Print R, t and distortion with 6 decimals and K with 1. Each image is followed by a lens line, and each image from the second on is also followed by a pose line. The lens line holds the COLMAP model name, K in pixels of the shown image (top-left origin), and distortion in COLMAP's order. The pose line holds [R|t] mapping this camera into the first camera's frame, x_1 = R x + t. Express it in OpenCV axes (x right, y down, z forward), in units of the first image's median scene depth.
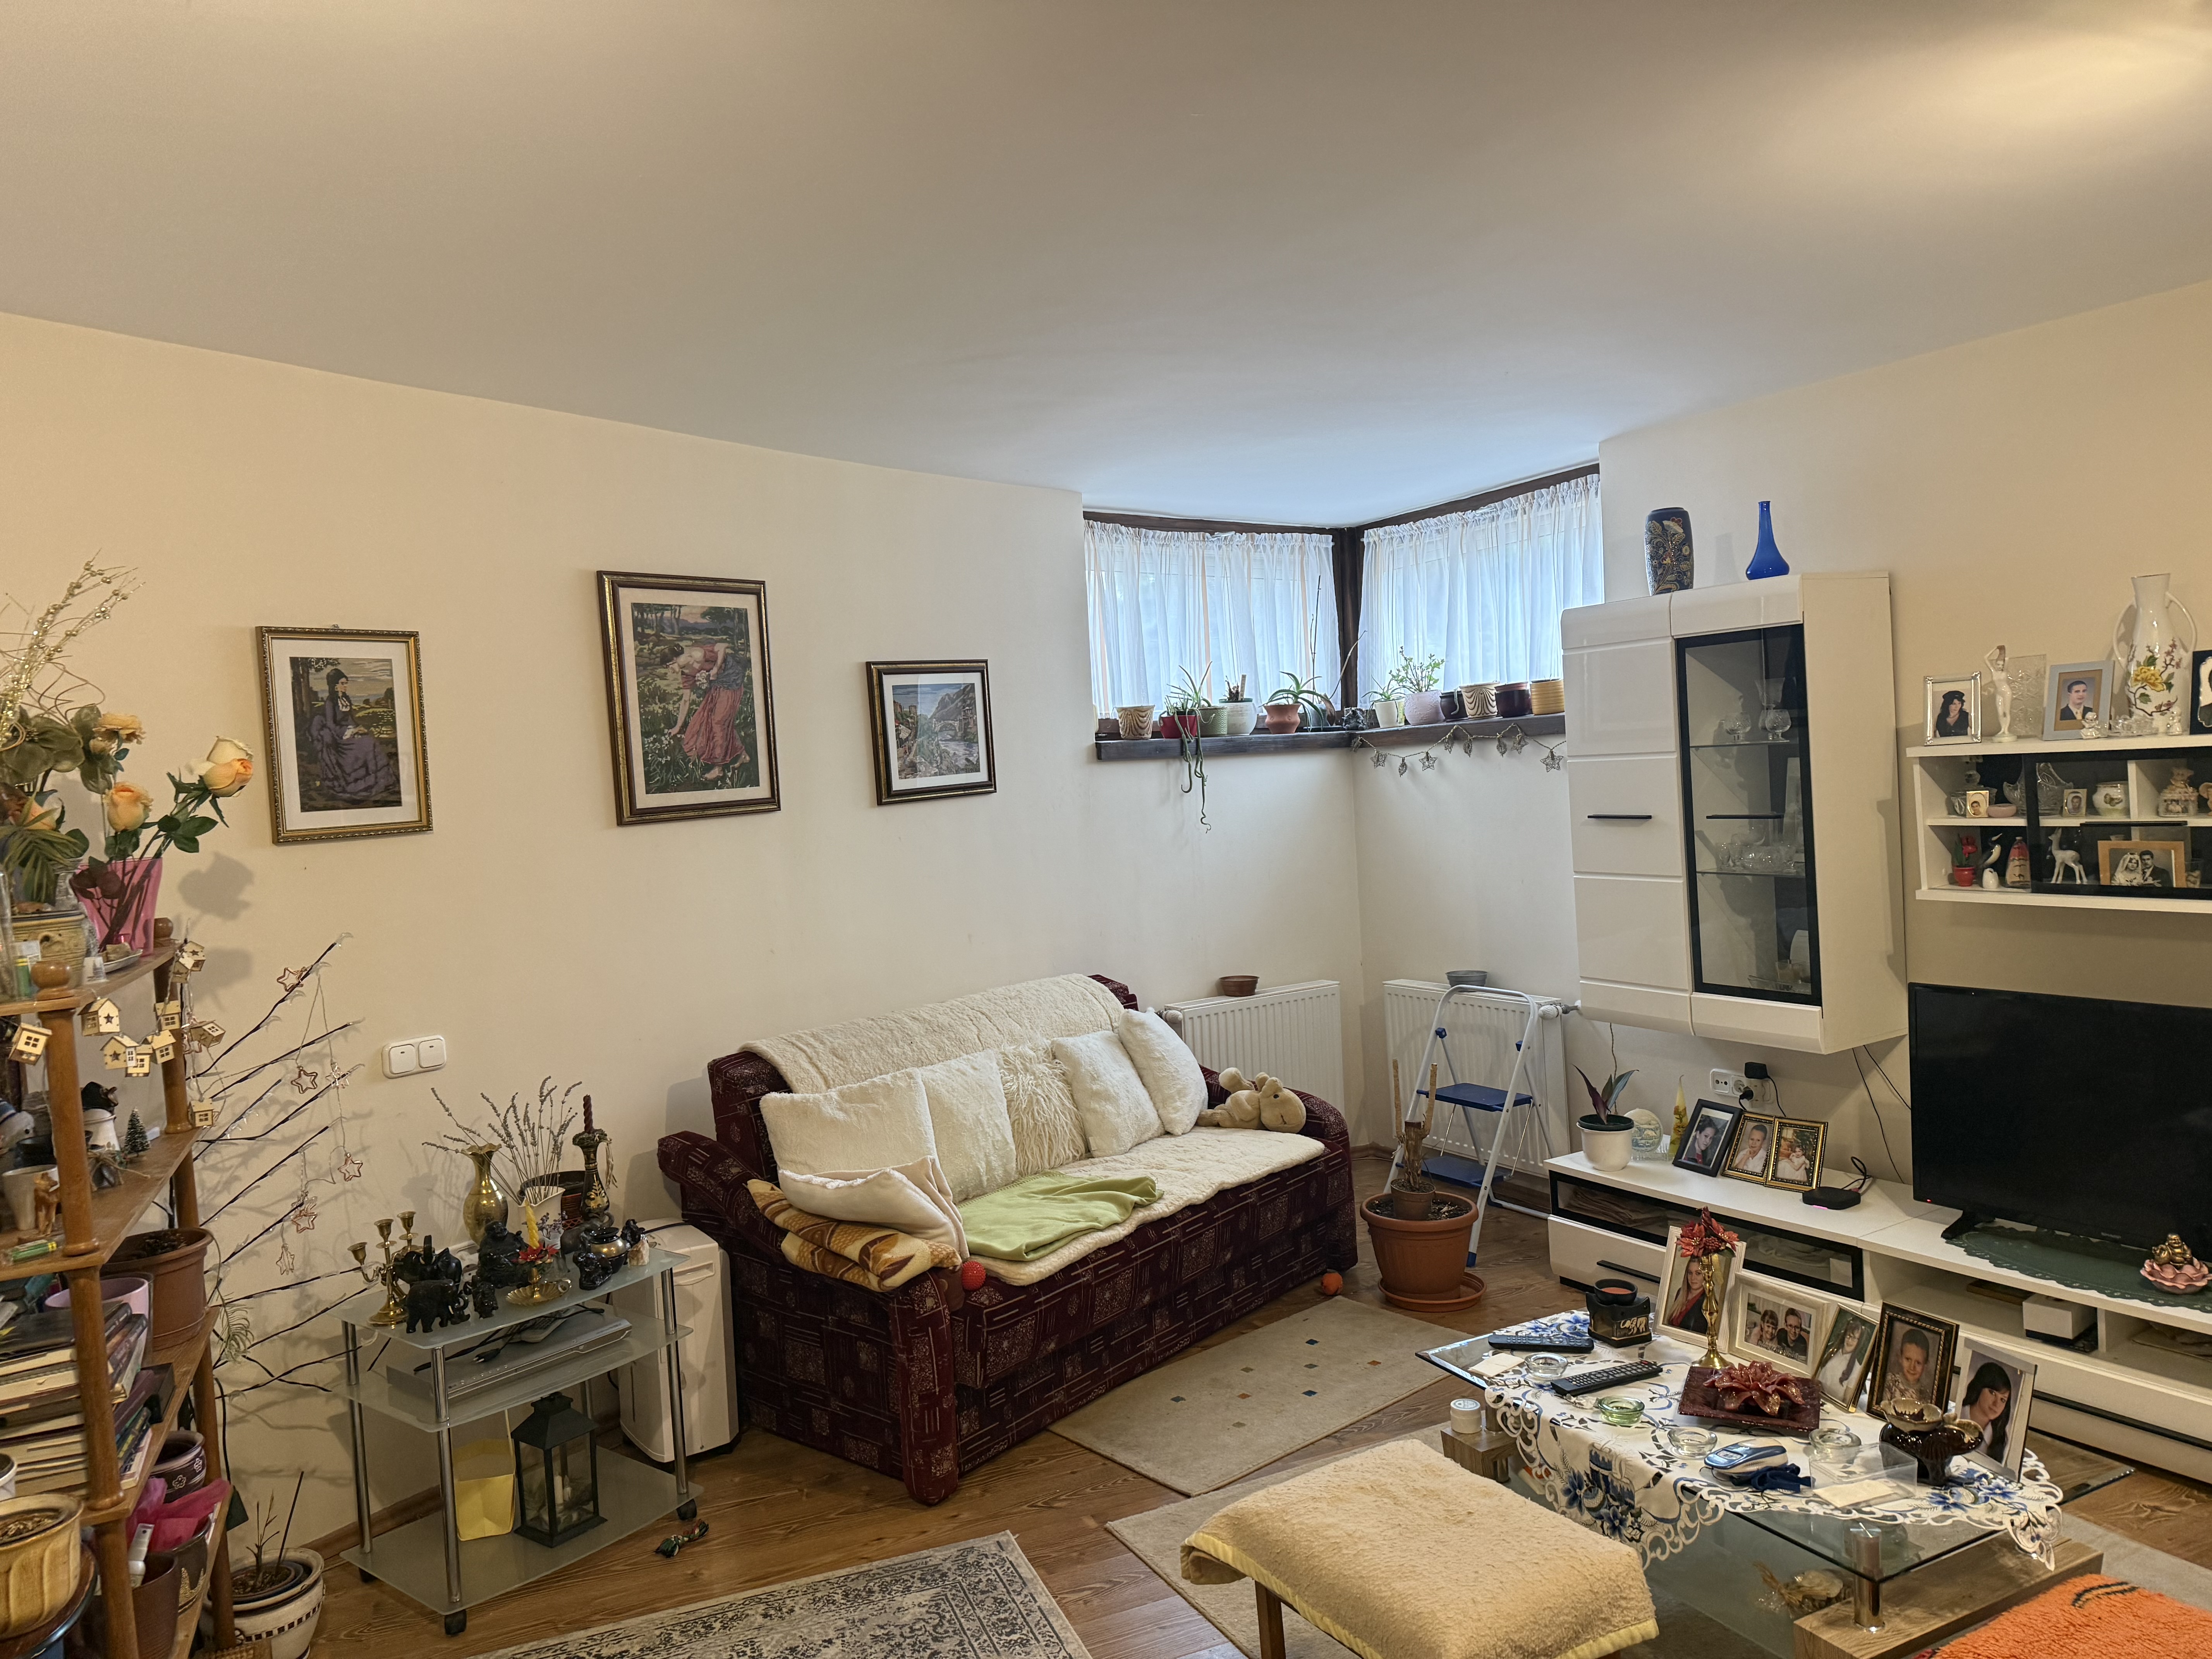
lens RADIAL K [[1549.7, 0, 1091.5], [0, 1549.7, 811.1], [0, 0, 1]] dist [0.048425, -0.023389]
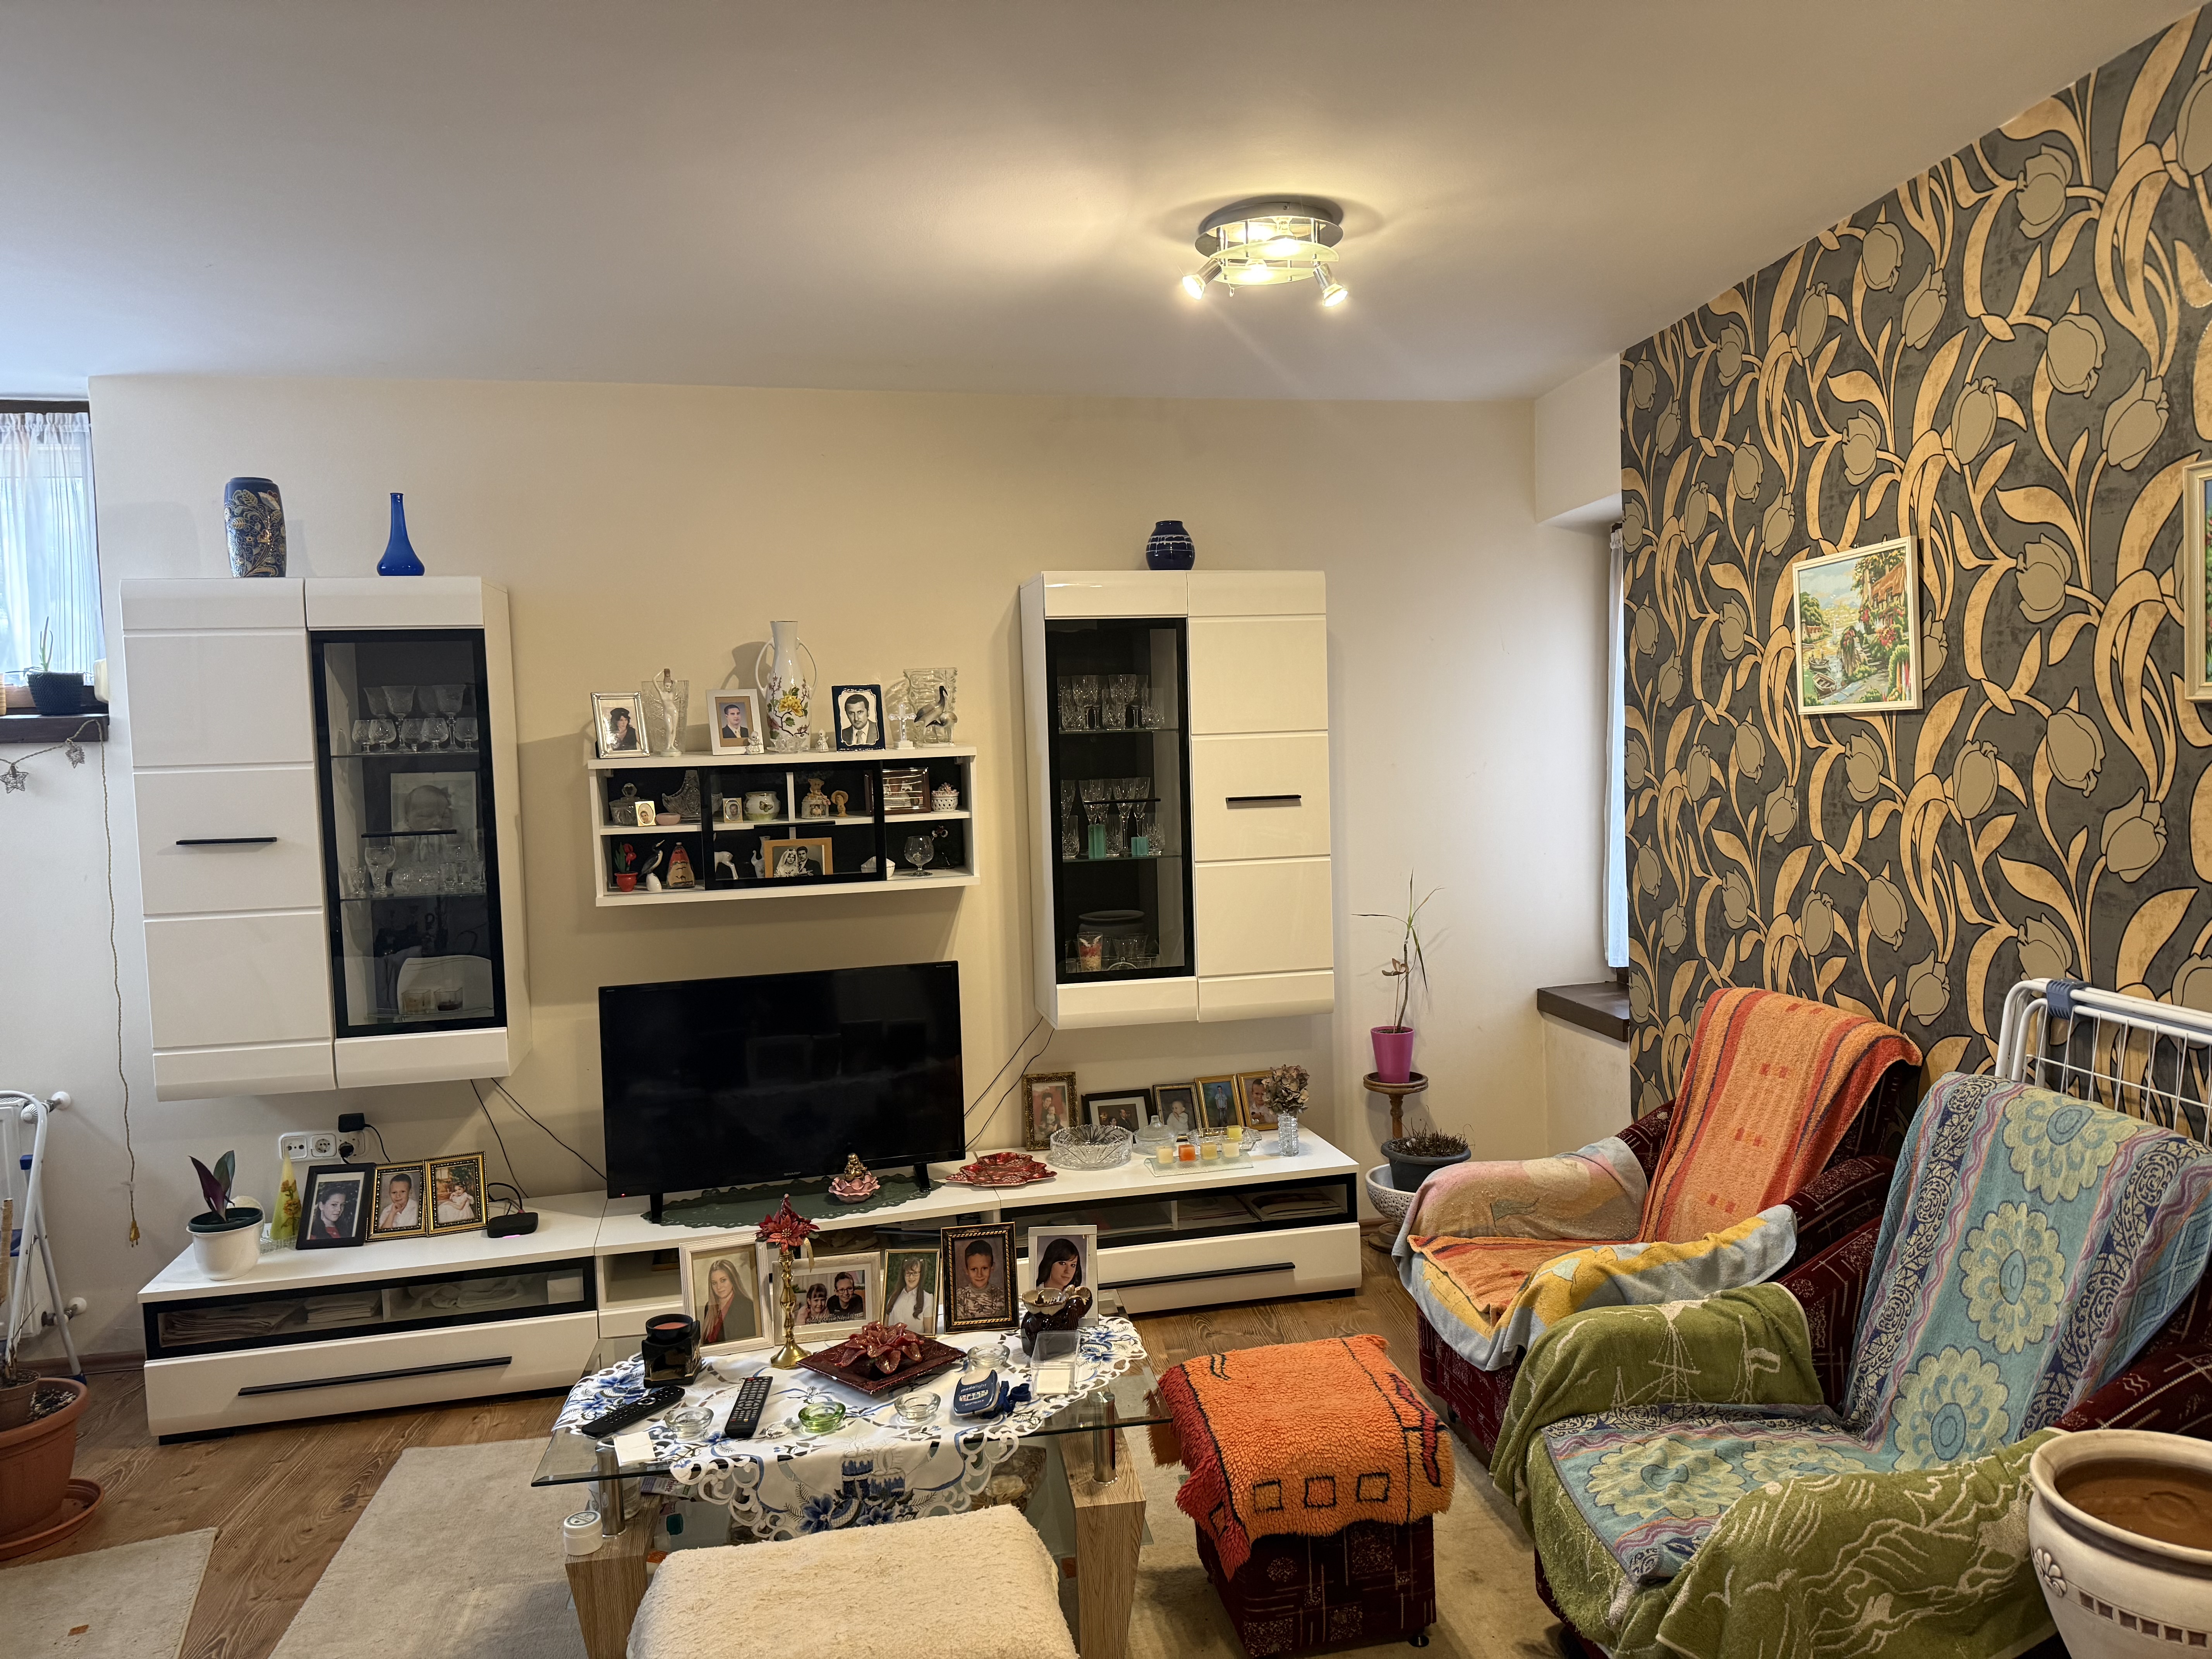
lens RADIAL K [[1556.5, 0, 1105.7], [0, 1556.5, 795.3], [0, 0, 1]] dist [0.048689, -0.030753]
pose [[0.318946, 0.017428, 0.947613, -0.361823], [0.039647, 0.998710, -0.031712, 0.030159], [-0.946943, 0.047685, 0.317844, 0.363235]]
